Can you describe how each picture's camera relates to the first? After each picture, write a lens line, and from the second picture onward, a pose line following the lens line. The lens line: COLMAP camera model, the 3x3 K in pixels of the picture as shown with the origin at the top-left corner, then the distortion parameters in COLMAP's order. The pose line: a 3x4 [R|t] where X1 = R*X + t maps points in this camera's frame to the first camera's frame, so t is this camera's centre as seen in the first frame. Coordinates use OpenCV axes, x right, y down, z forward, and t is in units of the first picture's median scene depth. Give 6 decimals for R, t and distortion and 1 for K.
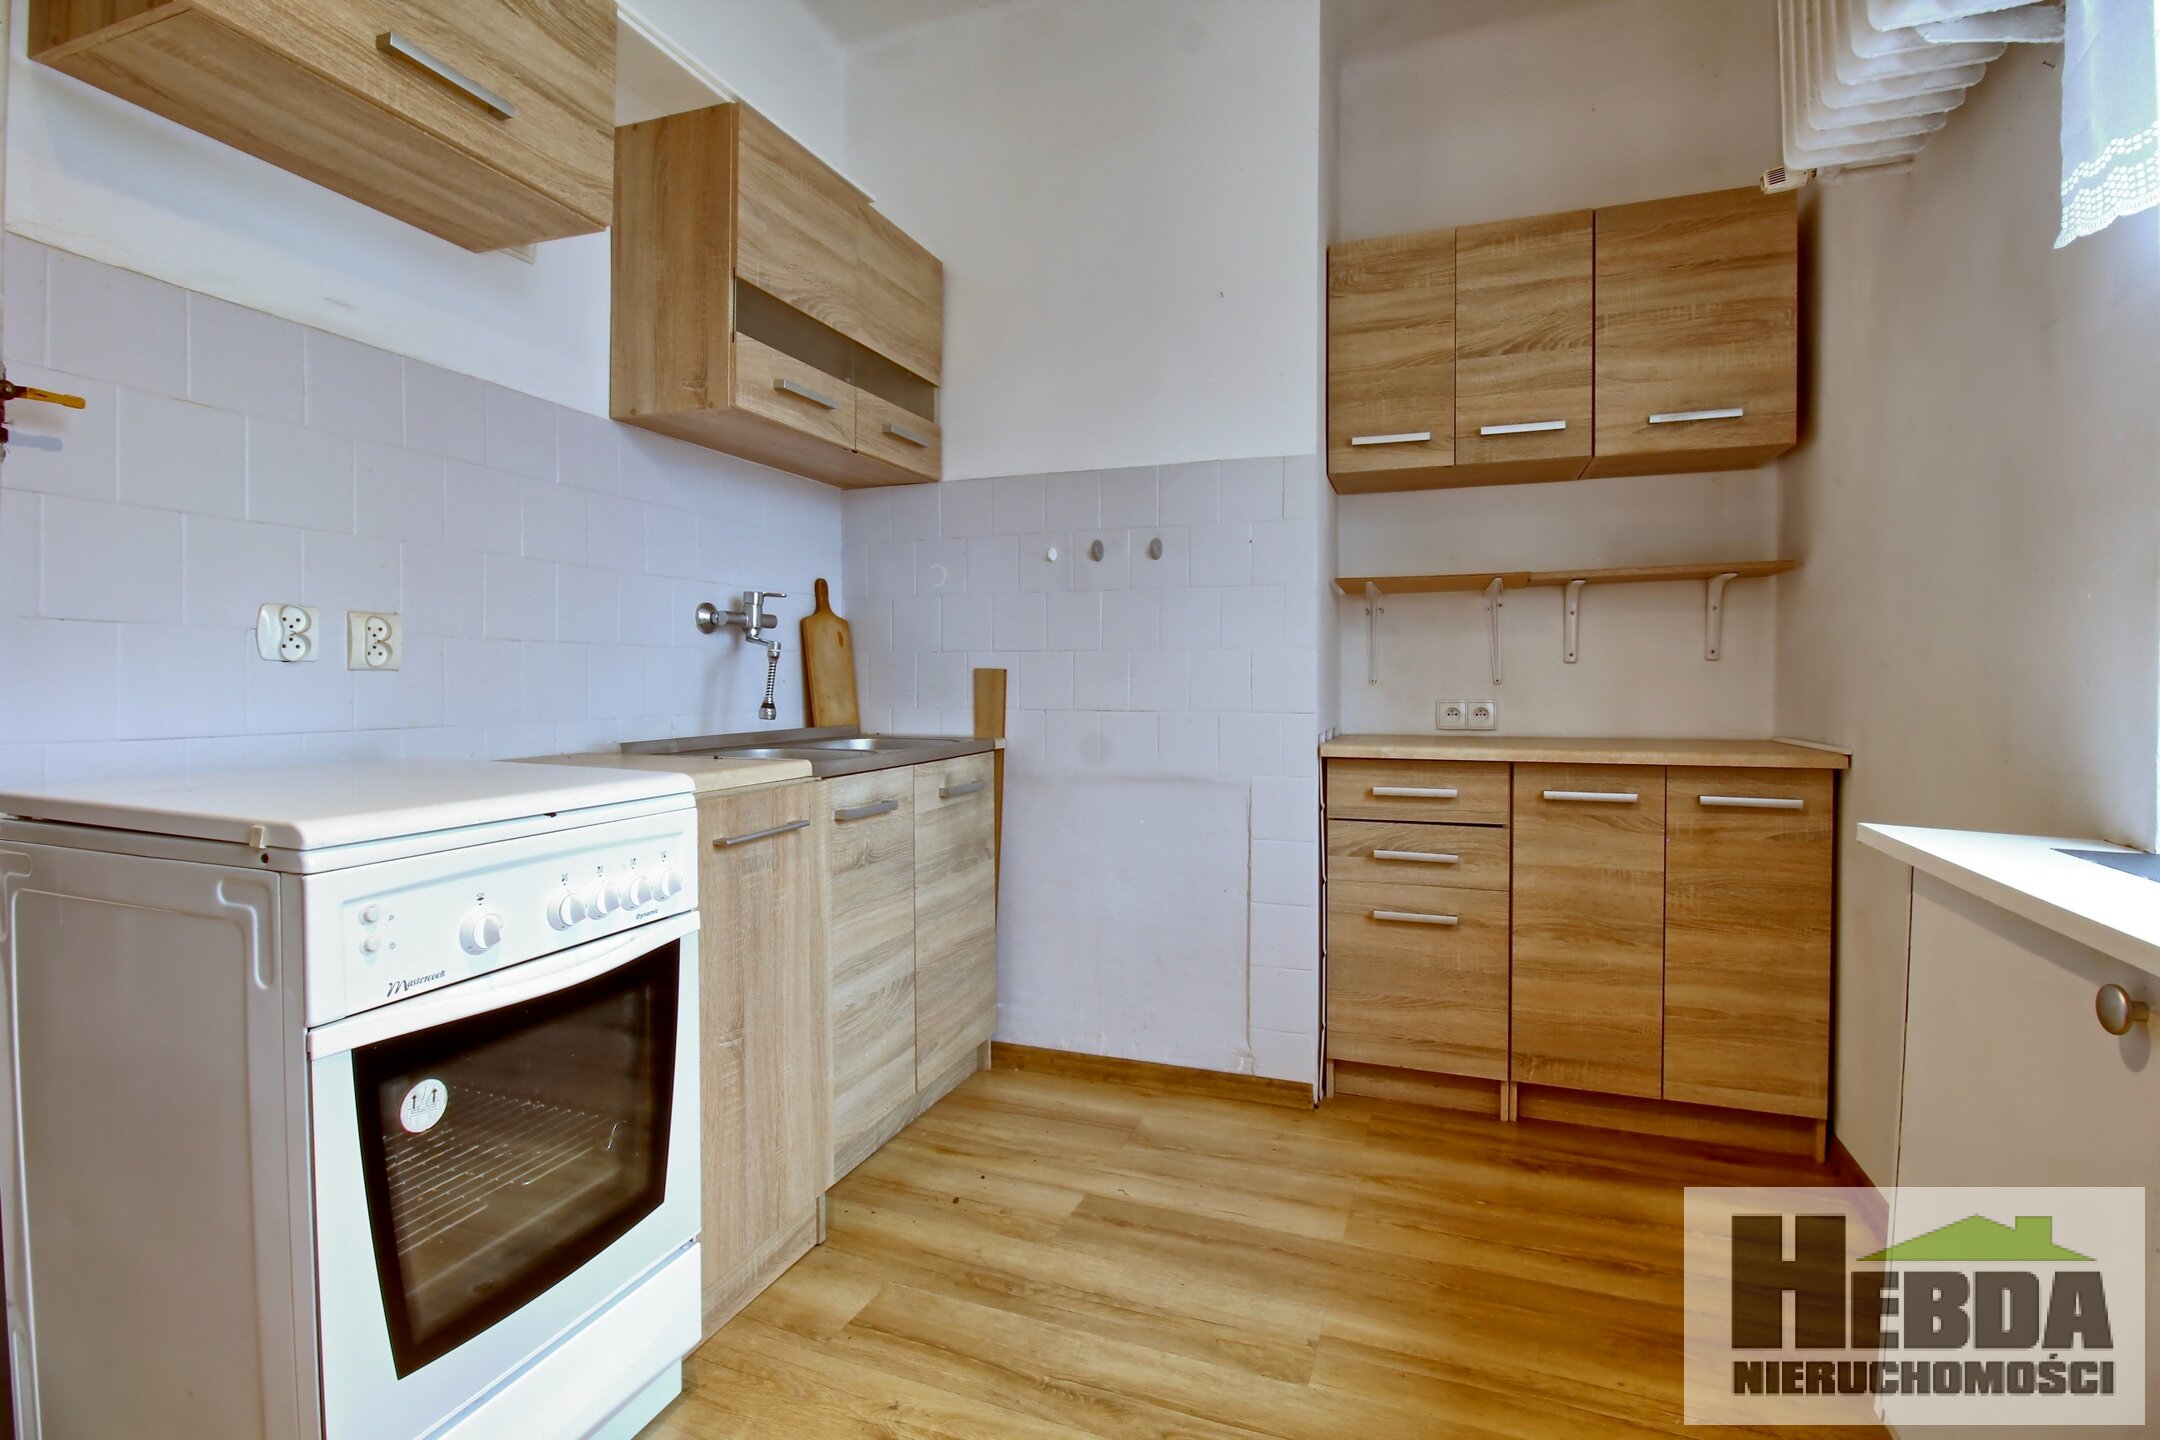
lens RADIAL K [[998.5, 0, 1083.6], [0, 998.5, 699.3], [0, 0, 1]] dist [0.003996, -0.015770]
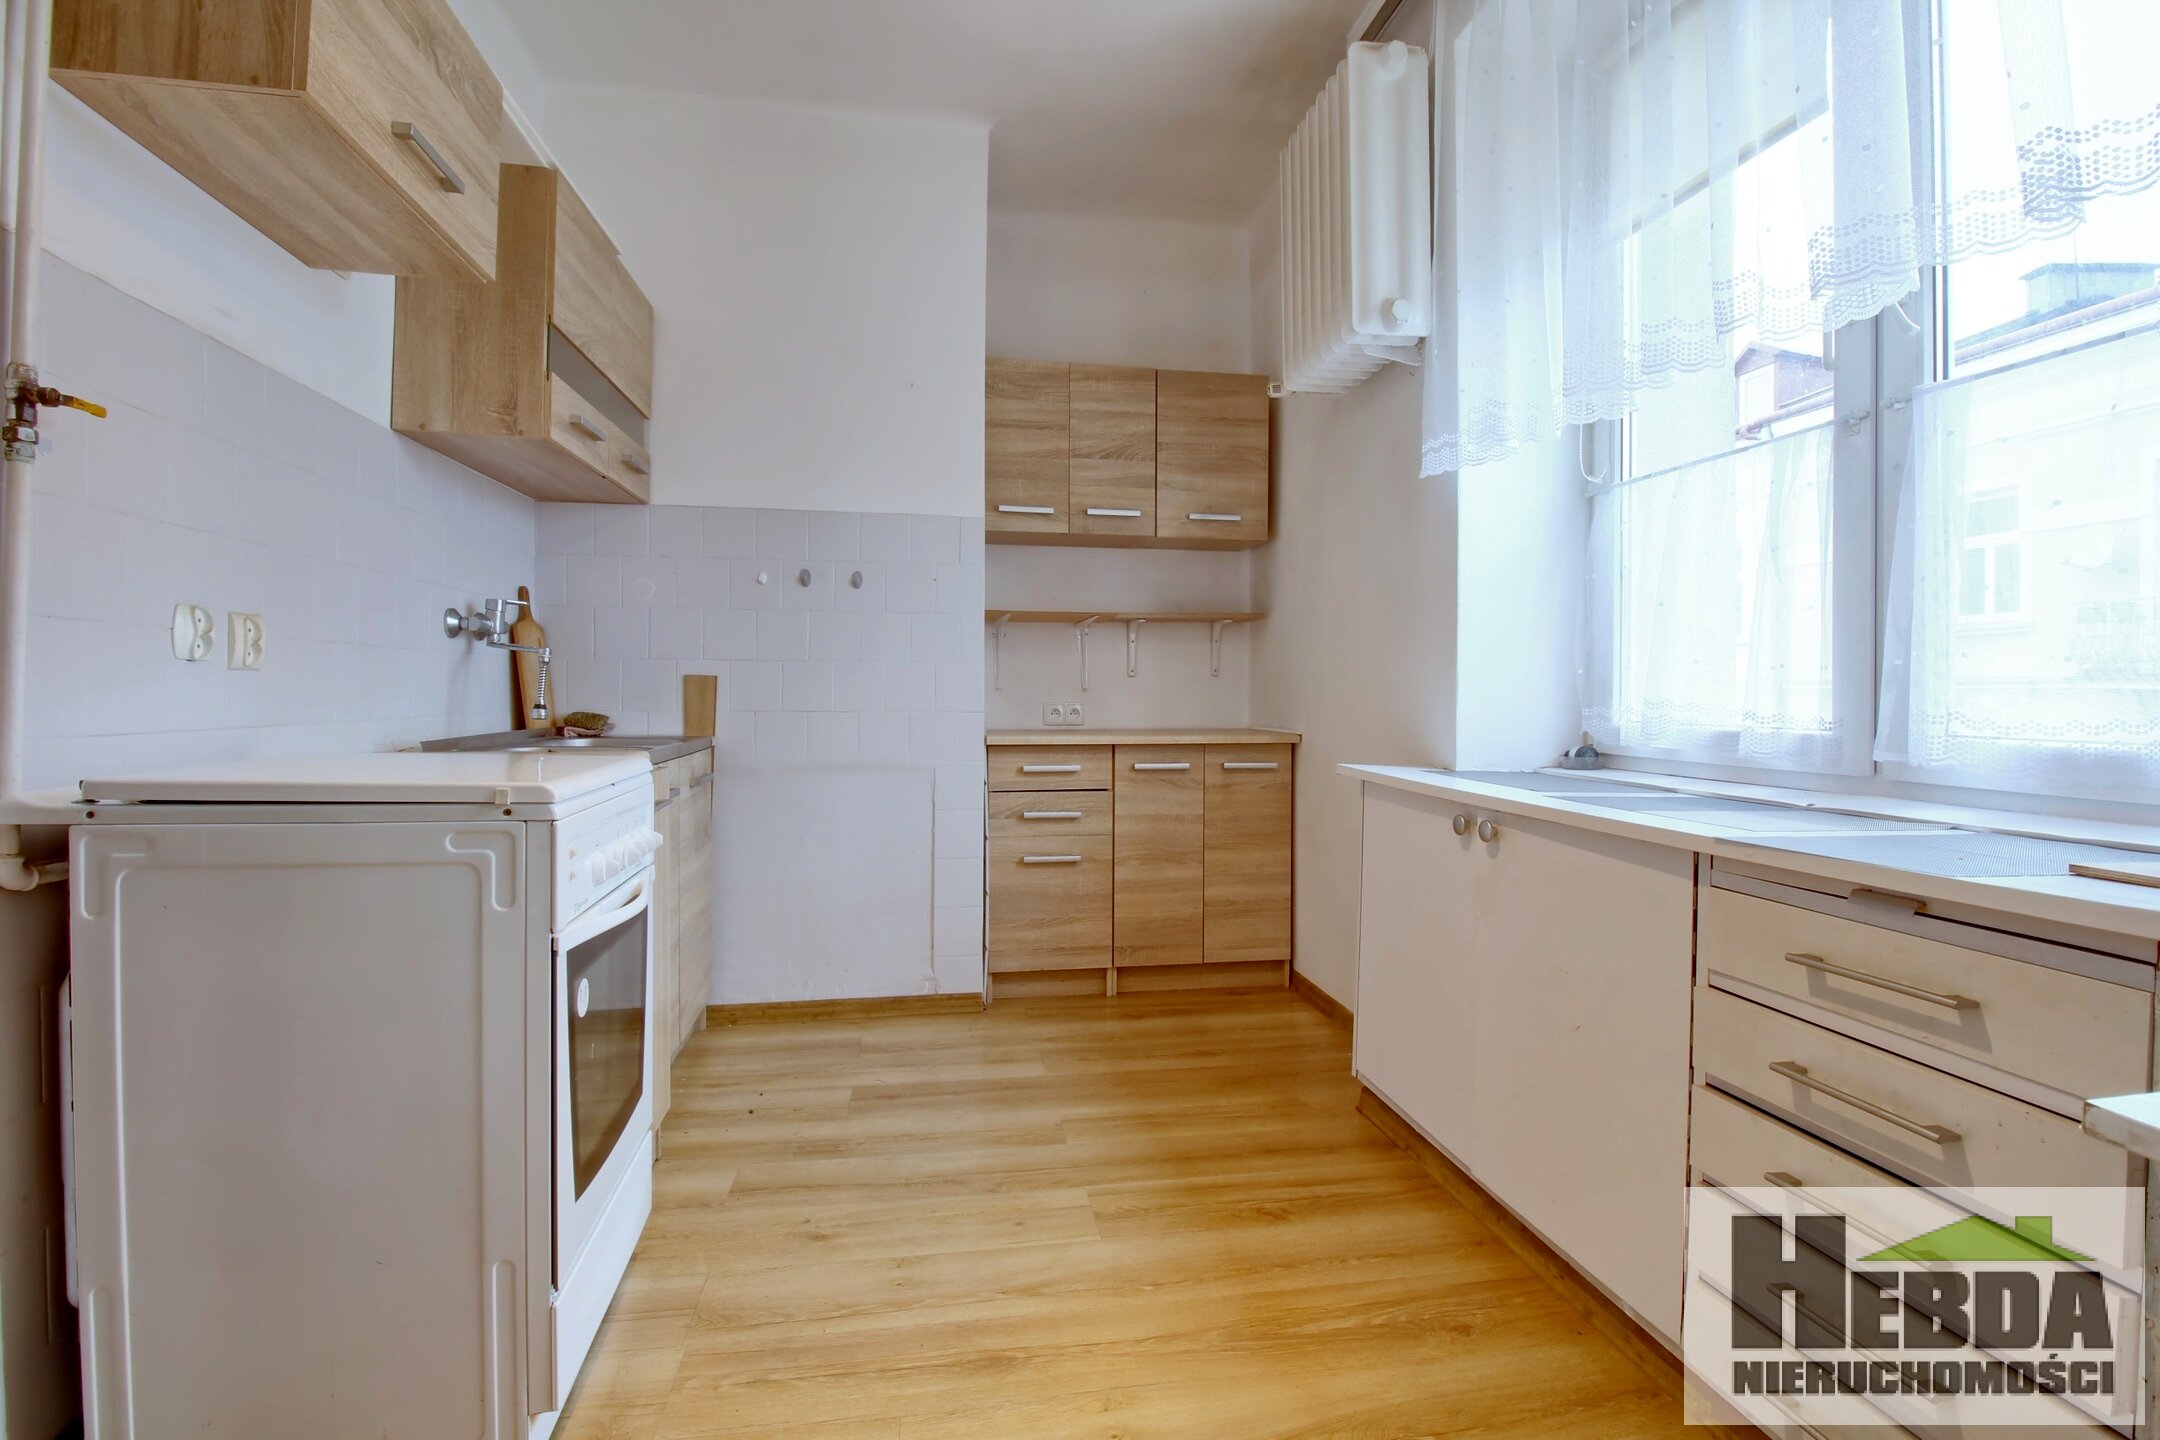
lens RADIAL K [[998.5, 0, 1083.6], [0, 998.5, 699.3], [0, 0, 1]] dist [0.003996, -0.015770]
pose [[0.863252, 0.001069, 0.504772, -0.334369], [0.003788, 0.999956, -0.008596, 0.009090], [-0.504759, 0.009333, 0.863210, -0.222061]]
